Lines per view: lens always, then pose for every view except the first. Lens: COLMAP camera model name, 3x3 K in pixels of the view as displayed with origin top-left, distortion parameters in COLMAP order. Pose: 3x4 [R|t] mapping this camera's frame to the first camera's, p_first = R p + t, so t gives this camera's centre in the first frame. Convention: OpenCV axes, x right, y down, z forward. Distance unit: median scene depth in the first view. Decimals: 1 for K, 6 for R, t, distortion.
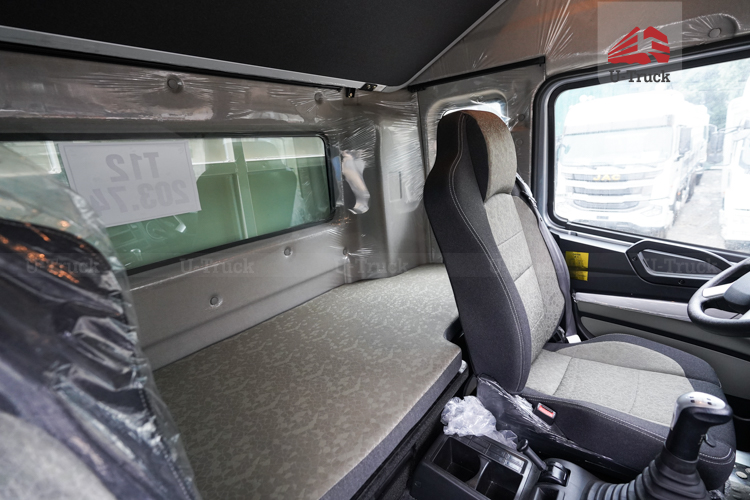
lens RADIAL K [[362.6, 0, 372.4], [0, 362.6, 250.7], [0, 0, 1]] dist [-0.007812, 0.006561]
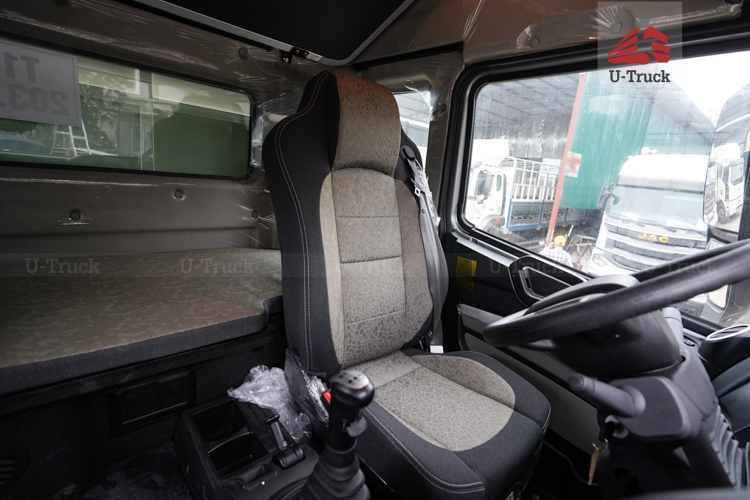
lens RADIAL K [[362.6, 0, 370.9], [0, 362.6, 249.0], [0, 0, 1]] dist [-0.007812, 0.006561]
pose [[0.968627, 0.218589, -0.118242, 0.464067], [-0.223034, 0.974474, -0.025602, 0.061739], [0.109628, 0.051171, 0.992655, 0.069987]]
